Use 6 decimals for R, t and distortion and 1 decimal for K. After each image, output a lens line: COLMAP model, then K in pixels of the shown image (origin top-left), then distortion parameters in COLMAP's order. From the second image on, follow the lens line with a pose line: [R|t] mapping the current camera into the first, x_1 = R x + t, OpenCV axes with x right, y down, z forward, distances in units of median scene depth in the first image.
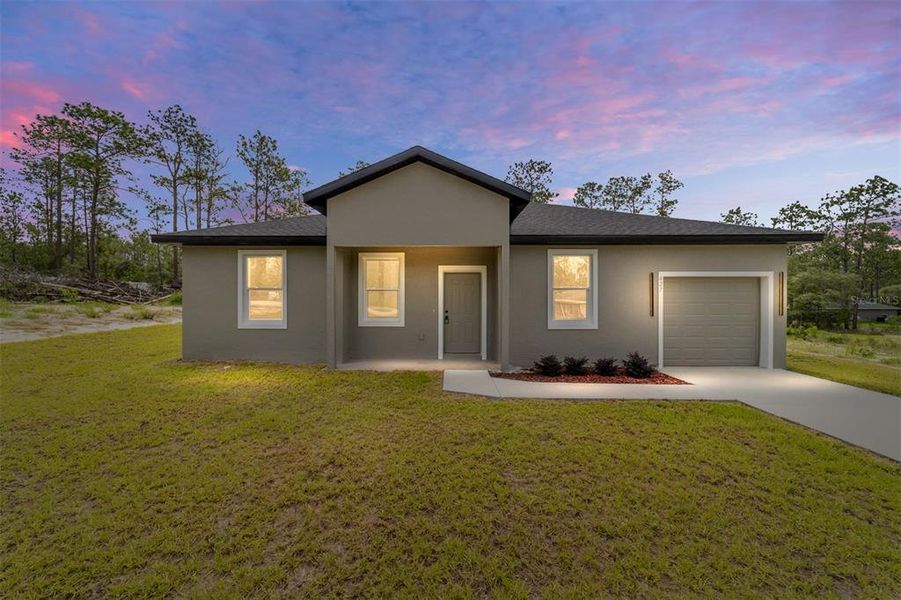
lens RADIAL K [[344.9, 0, 447.3], [0, 344.9, 297.7], [0, 0, 1]] dist [-0.011444, 0.005094]
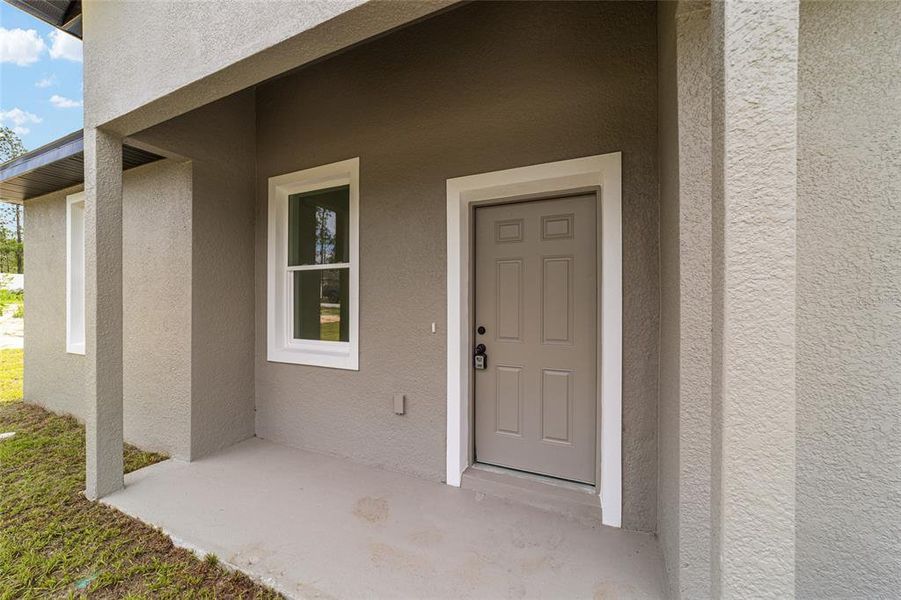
lens RADIAL K [[344.9, 0, 434.7], [0, 344.9, 305.6], [0, 0, 1]] dist [-0.011444, 0.005094]
pose [[0.911742, -0.003016, -0.410751, 0.026450], [-0.007933, 0.999657, -0.024950, 0.007754], [0.410686, 0.026006, 0.911406, 0.204860]]
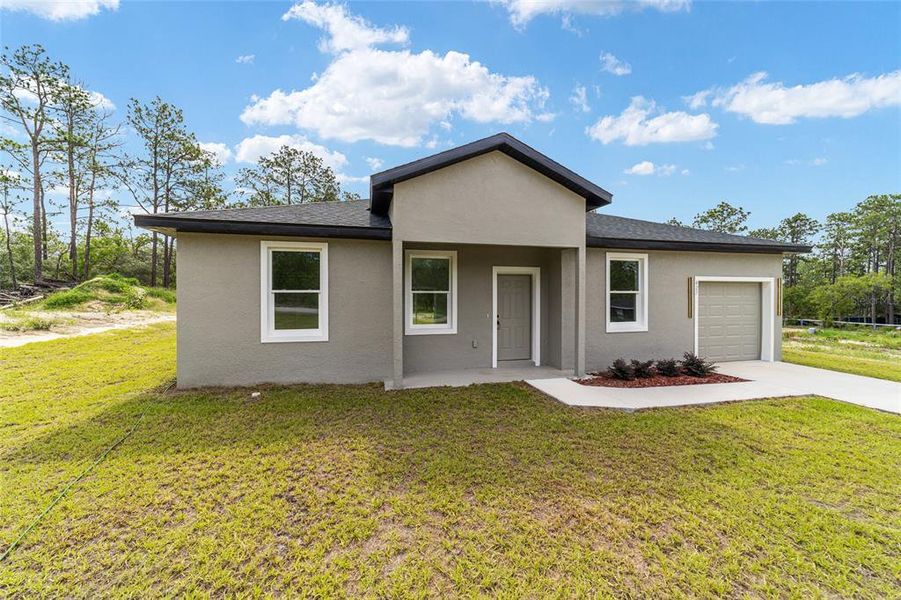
lens RADIAL K [[344.9, 0, 445.7], [0, 344.9, 300.1], [0, 0, 1]] dist [-0.011444, 0.005094]
pose [[0.969335, -0.003021, 0.245726, -0.106023], [0.001275, 0.999973, 0.007264, -0.002882], [-0.245741, -0.006728, 0.969312, 0.040514]]
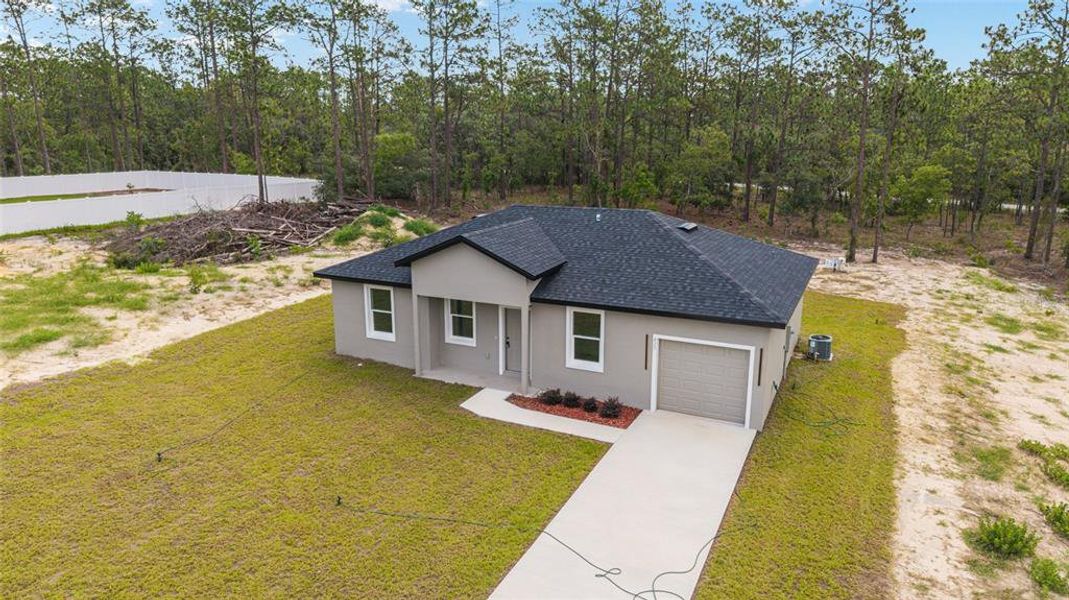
lens RADIAL K [[712.6, 0, 530.3], [0, 712.6, 310.8], [0, 0, 1]] dist [0.020008, -0.014350]
pose [[0.906846, 0.102333, -0.408850, 0.323002], [0.001531, 0.969269, 0.245999, -0.199156], [0.421459, -0.223709, 0.878821, -0.344923]]
